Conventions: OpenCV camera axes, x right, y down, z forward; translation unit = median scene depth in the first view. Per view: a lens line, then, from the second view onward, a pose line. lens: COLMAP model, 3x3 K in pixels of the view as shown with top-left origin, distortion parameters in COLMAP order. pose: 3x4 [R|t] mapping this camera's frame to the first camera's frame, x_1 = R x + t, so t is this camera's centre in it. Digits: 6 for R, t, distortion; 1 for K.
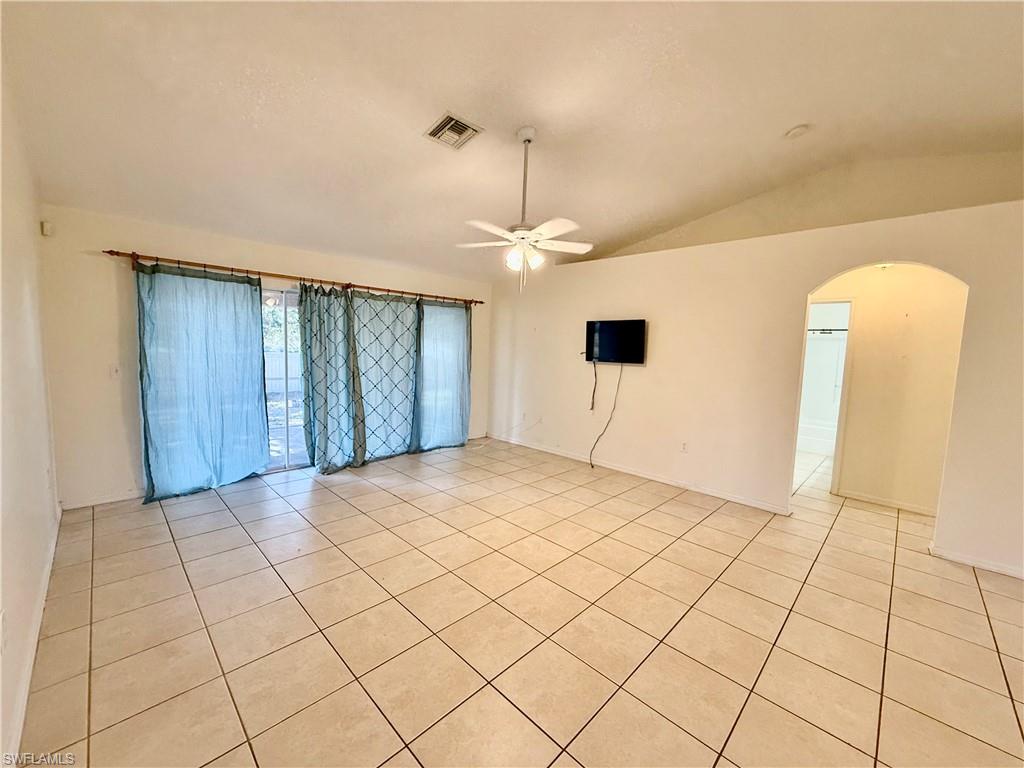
lens RADIAL K [[407.5, 0, 510.6], [0, 407.5, 383.9], [0, 0, 1]] dist [0.001707, 0.000187]
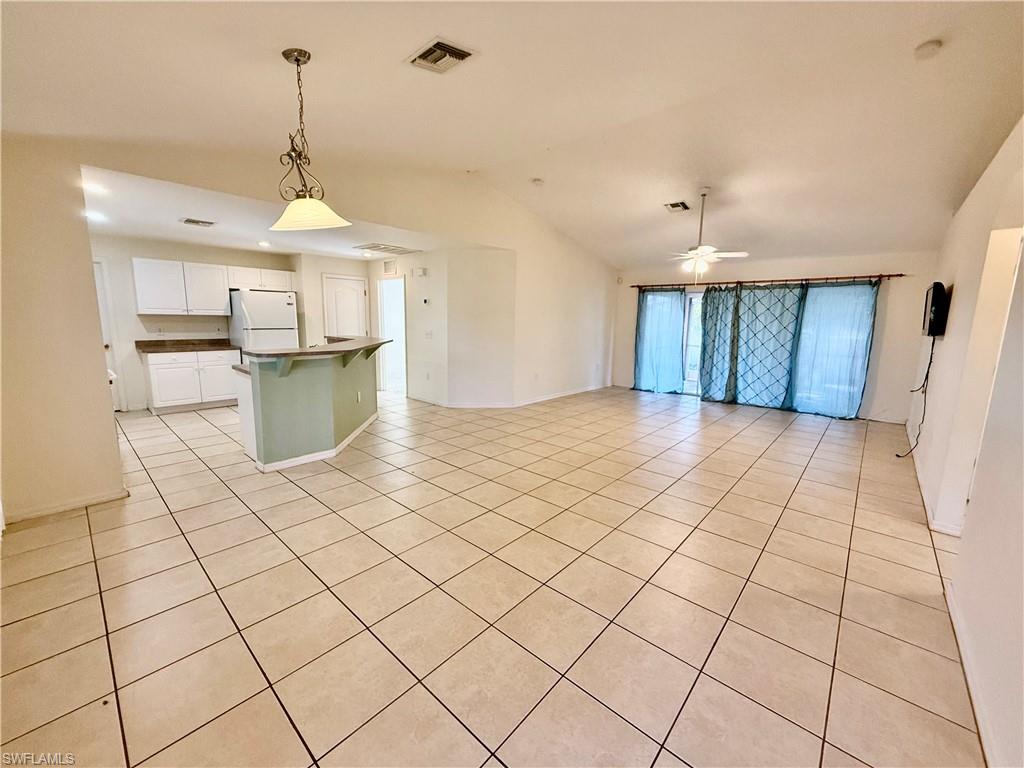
lens RADIAL K [[407.5, 0, 510.0], [0, 407.5, 381.2], [0, 0, 1]] dist [0.001707, 0.000187]
pose [[0.042942, 0.119236, -0.991937, 1.051261], [-0.107621, 0.987628, 0.114059, 0.034725], [0.993264, 0.101855, 0.055243, 0.112718]]
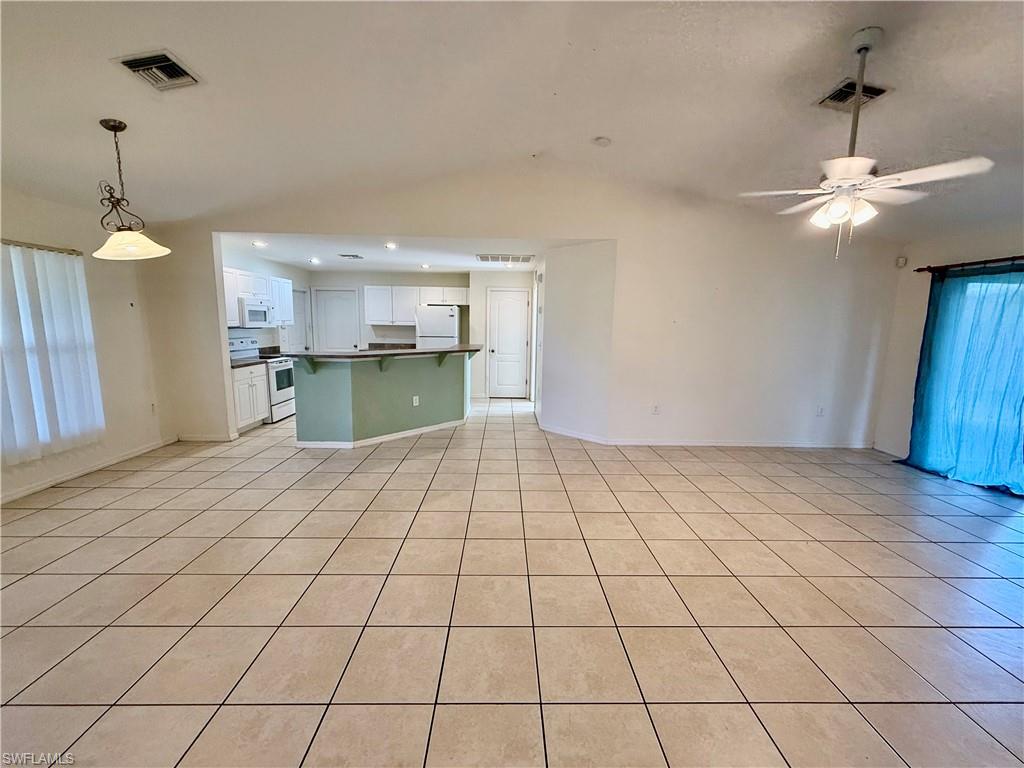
lens RADIAL K [[407.5, 0, 511.1], [0, 407.5, 381.9], [0, 0, 1]] dist [0.001707, 0.000187]
pose [[-0.699594, 0.052652, -0.712598, 0.623599], [-0.107918, 0.978056, 0.178216, -0.038854], [0.706344, 0.201581, -0.678560, 0.696418]]
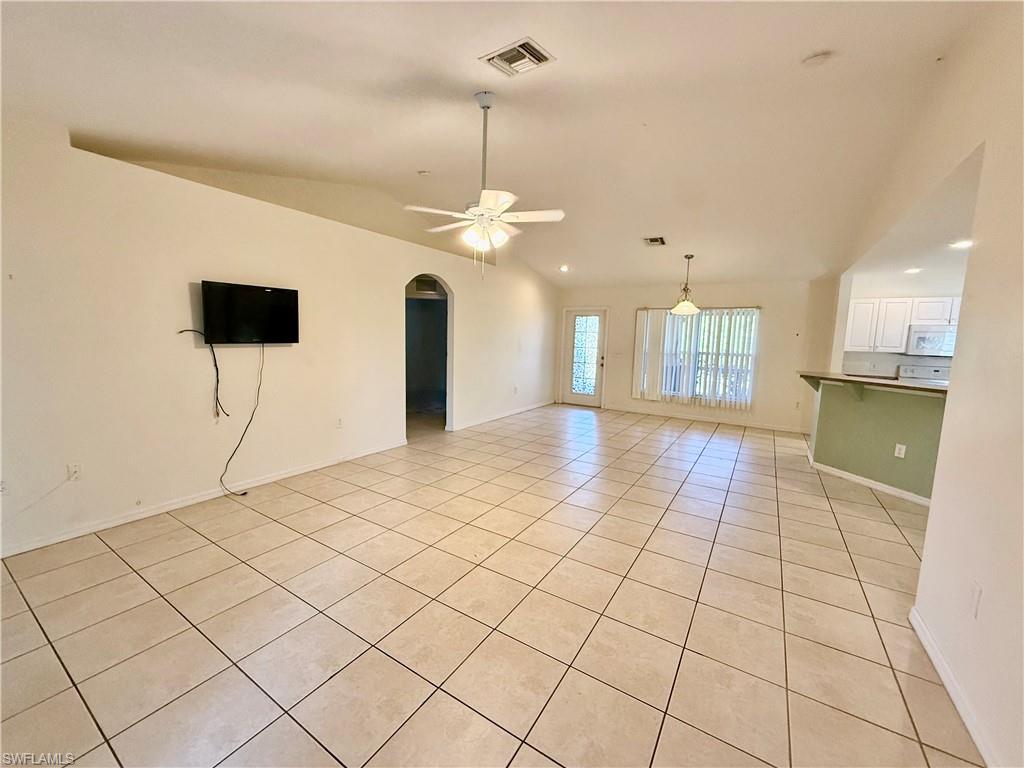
lens RADIAL K [[407.5, 0, 509.1], [0, 407.5, 383.2], [0, 0, 1]] dist [0.001707, 0.000187]
pose [[-0.205749, -0.156590, 0.965995, -0.562891], [0.055048, 0.983700, 0.171184, -0.082929], [-0.977055, 0.088397, -0.193776, 0.698503]]
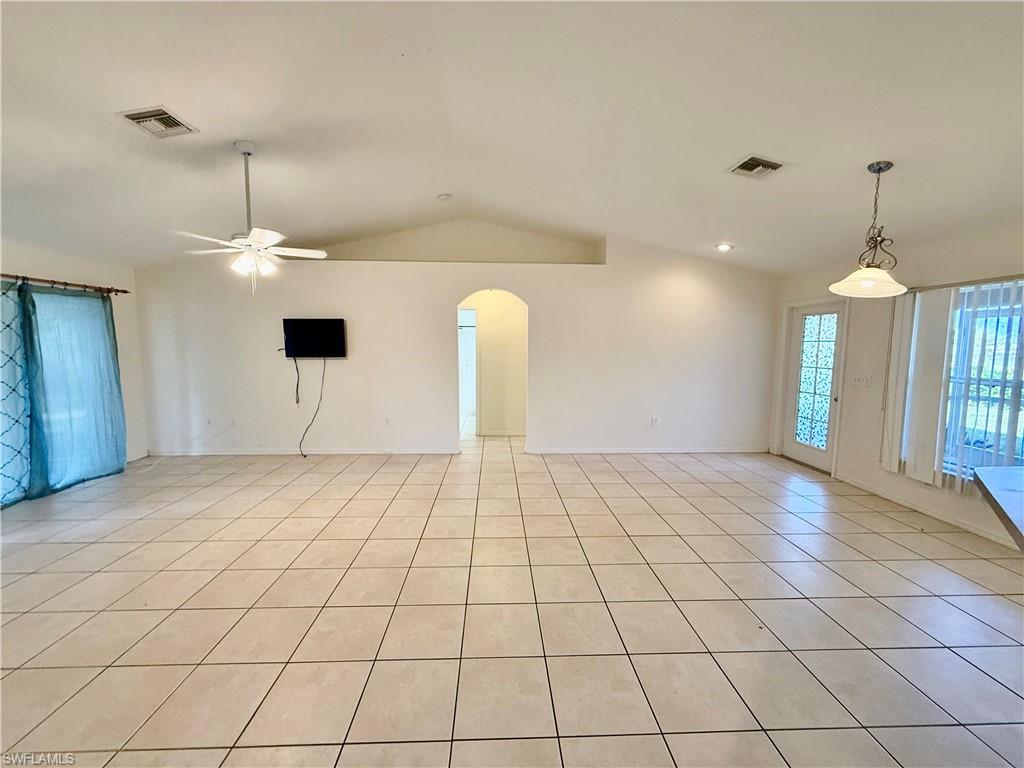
lens RADIAL K [[407.5, 0, 508.7], [0, 407.5, 383.4], [0, 0, 1]] dist [0.001707, 0.000187]
pose [[0.685808, -0.100696, 0.720783, -0.188825], [0.085539, 0.994670, 0.057570, -0.001752], [-0.722738, 0.022173, 0.690766, -0.127306]]
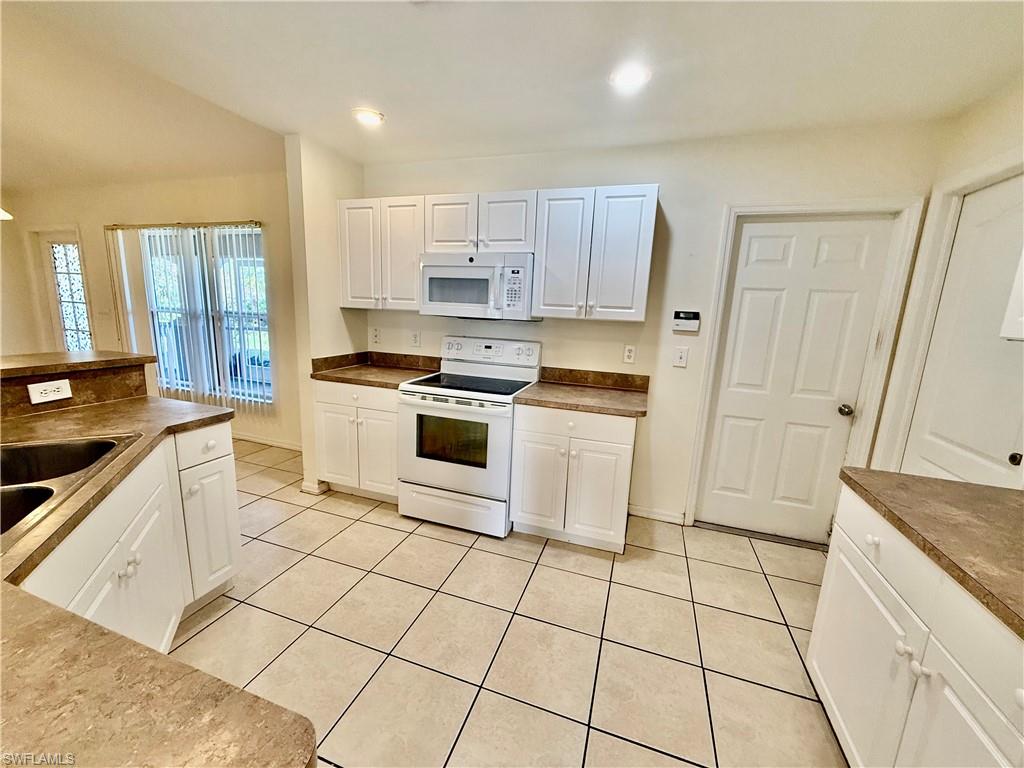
lens RADIAL K [[407.5, 0, 510.7], [0, 407.5, 382.8], [0, 0, 1]] dist [0.001707, 0.000187]
pose [[-0.425800, -0.221406, 0.877310, -0.241141], [0.023802, 0.966523, 0.255473, 0.045891], [-0.904504, 0.129662, -0.406276, -0.492386]]
